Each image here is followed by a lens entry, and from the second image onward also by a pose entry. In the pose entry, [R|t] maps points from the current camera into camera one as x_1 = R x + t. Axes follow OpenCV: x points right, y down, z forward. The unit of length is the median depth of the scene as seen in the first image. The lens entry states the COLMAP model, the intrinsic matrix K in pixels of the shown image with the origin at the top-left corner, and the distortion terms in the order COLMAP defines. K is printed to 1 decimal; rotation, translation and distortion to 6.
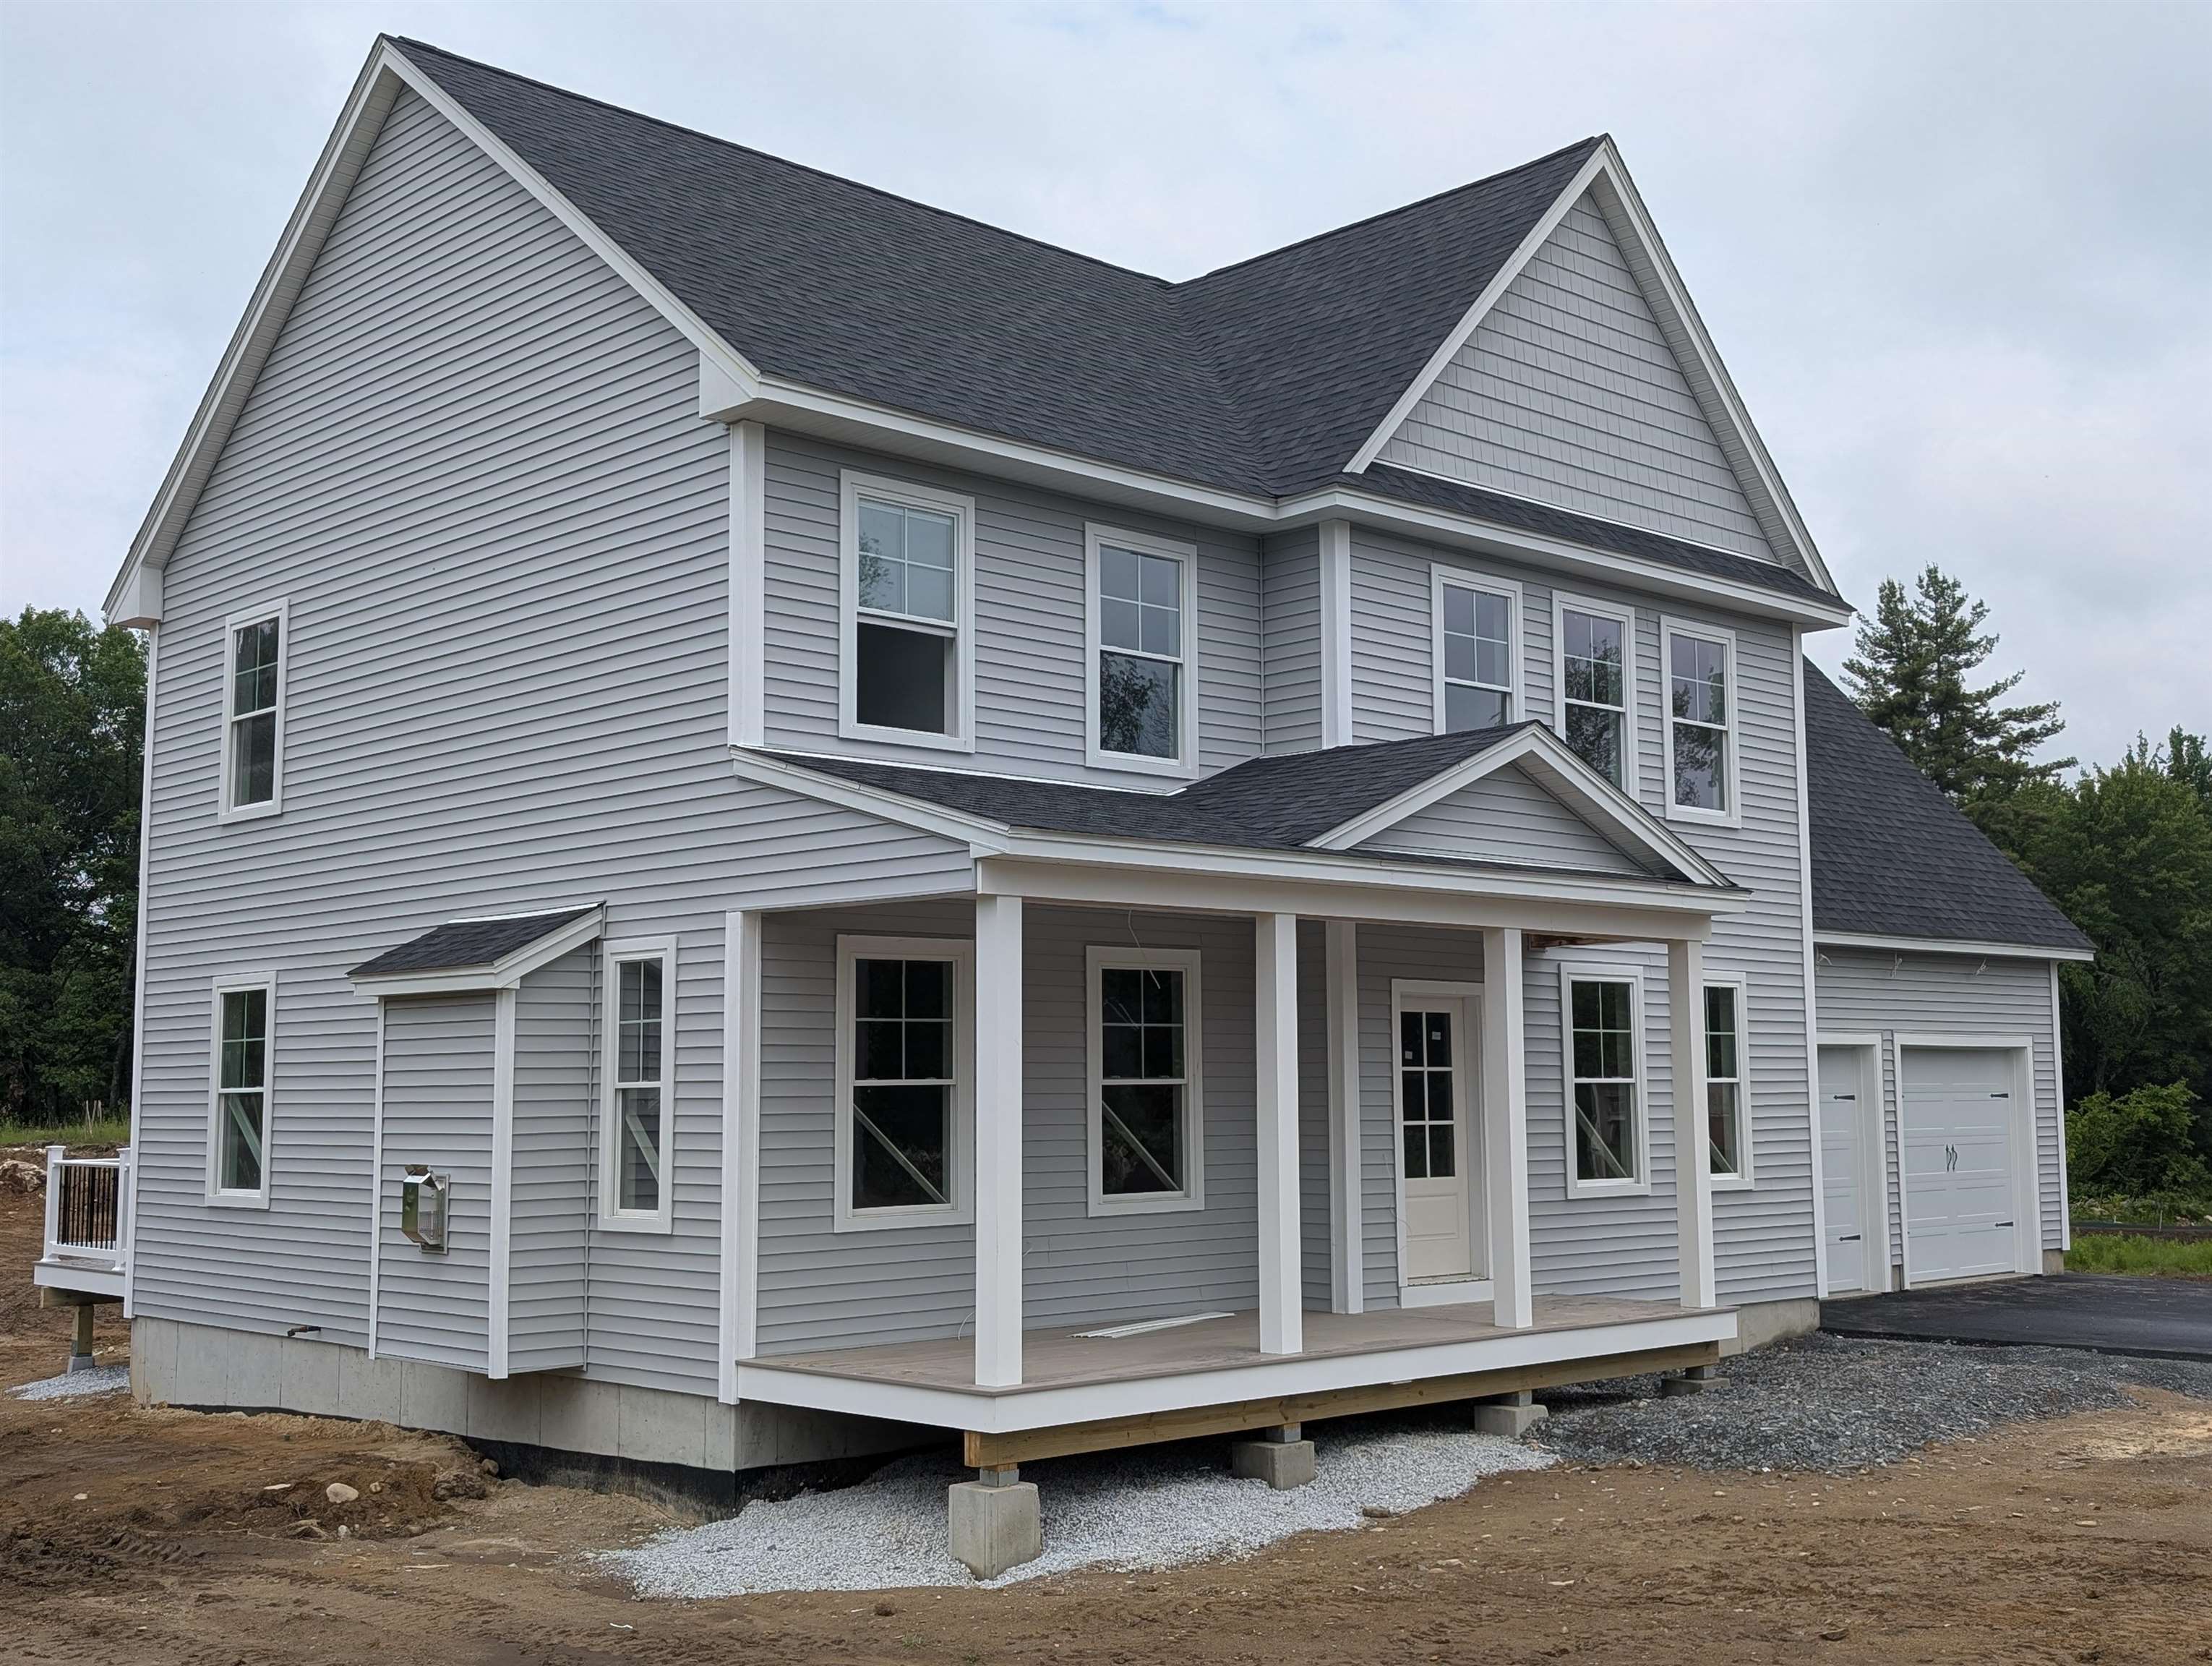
lens RADIAL K [[2591.7, 0, 1025.9], [0, 2591.7, 834.0], [0, 0, 1]] dist [0.272175, -1.254953]
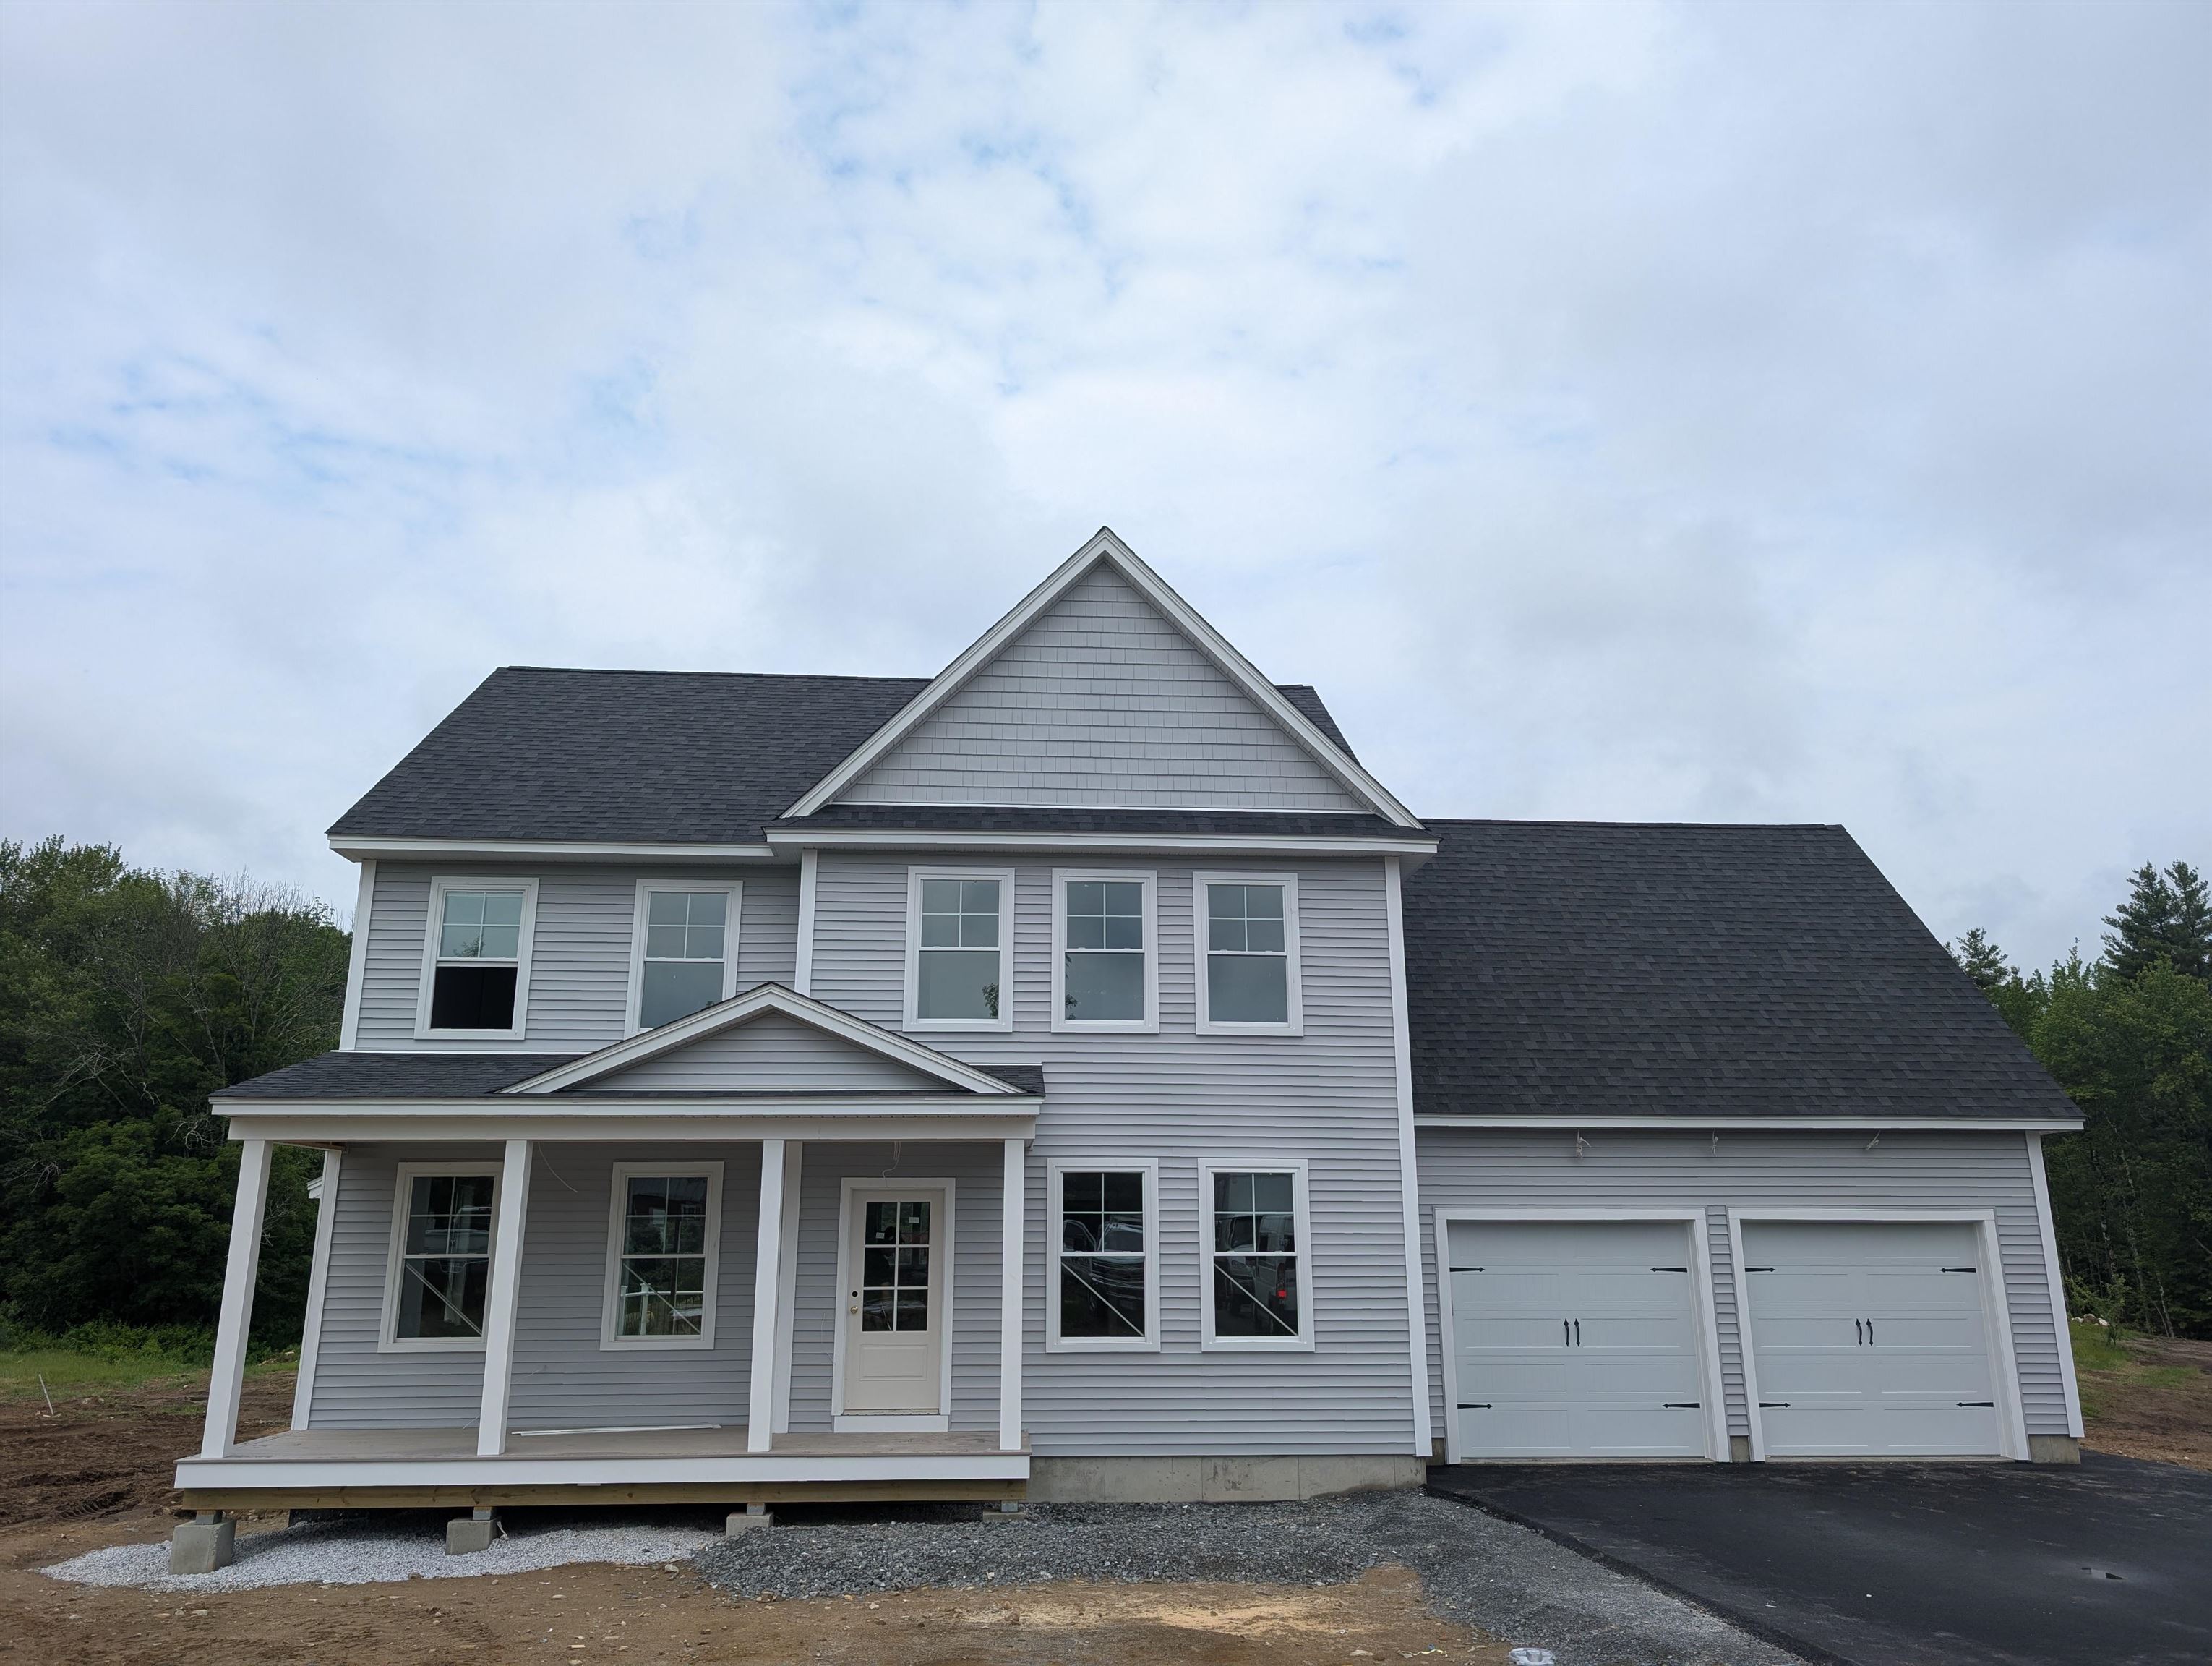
lens RADIAL K [[1535.9, 0, 1037.9], [0, 1535.9, 861.9], [0, 0, 1]] dist [0.000190, 0.004929]
pose [[0.750010, -0.163237, -0.640967, 0.680847], [0.061282, 0.982049, -0.178395, 0.039320], [0.658581, 0.094518, 0.746550, 0.417024]]
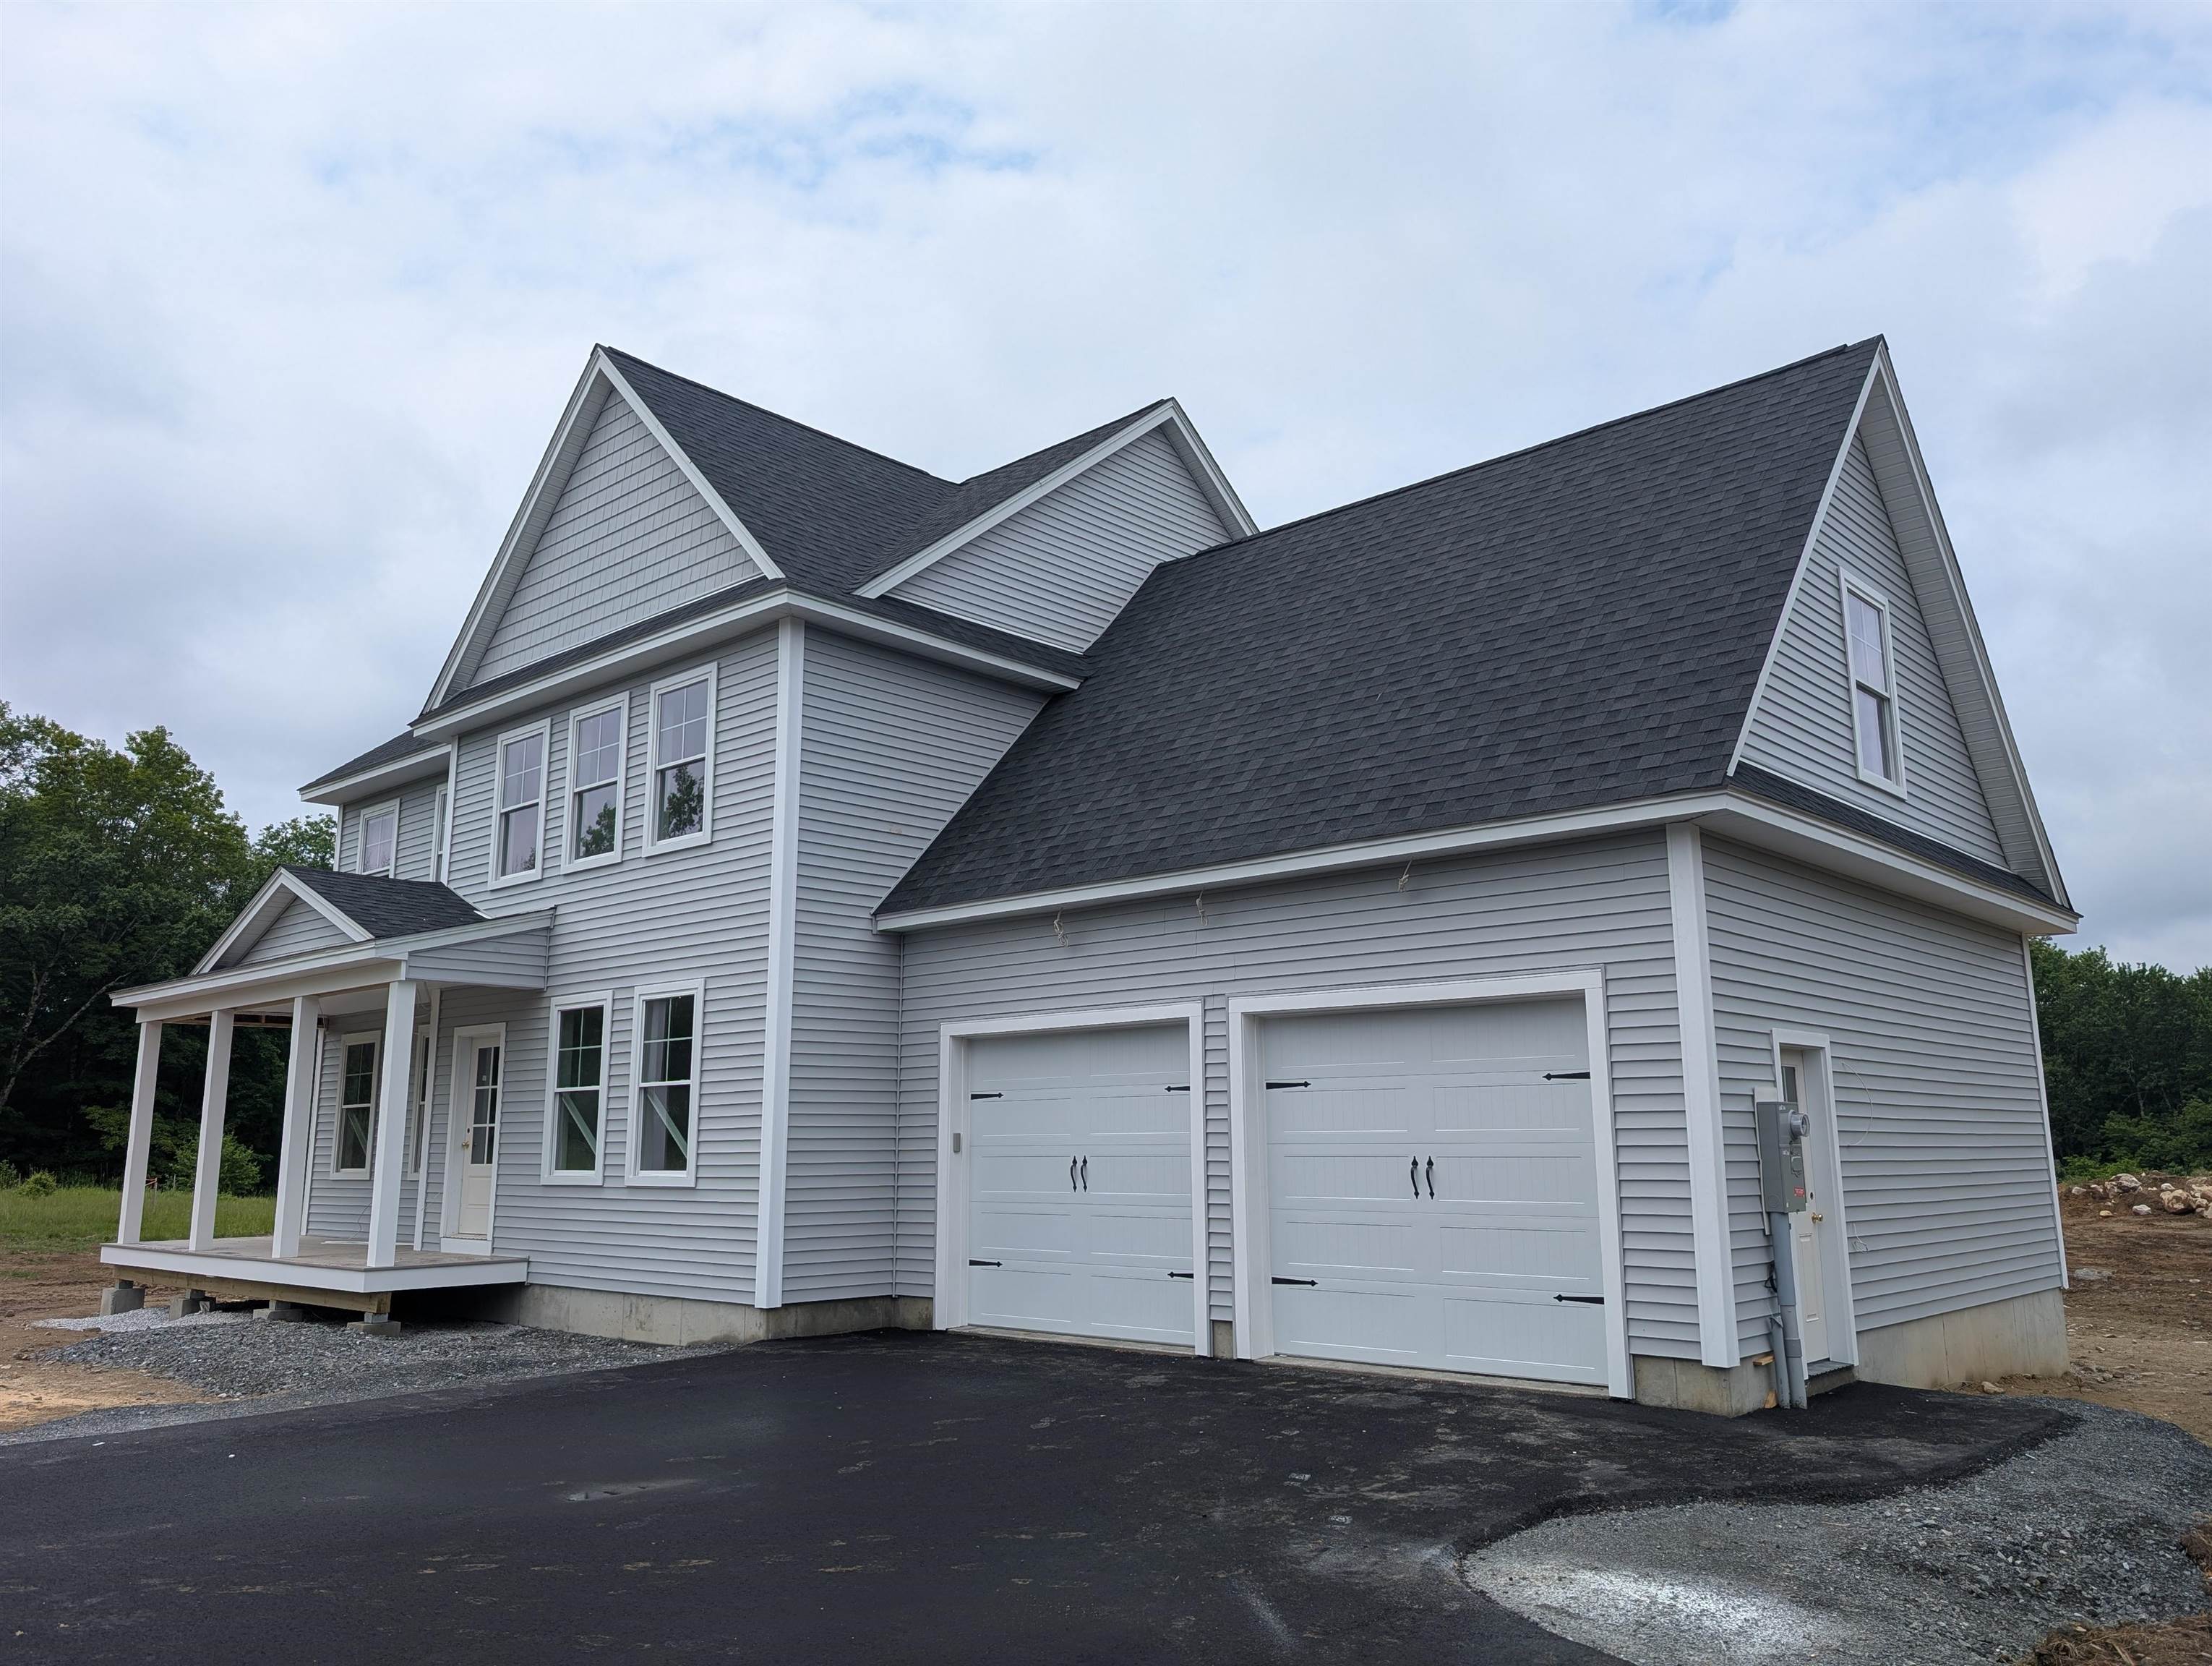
lens RADIAL K [[1535.9, 0, 1037.9], [0, 1535.9, 861.9], [0, 0, 1]] dist [0.000190, 0.004929]
pose [[0.084660, -0.172246, -0.981409, 0.945020], [0.106309, 0.980885, -0.162984, 0.127899], [0.990723, -0.090535, 0.101353, 1.133095]]
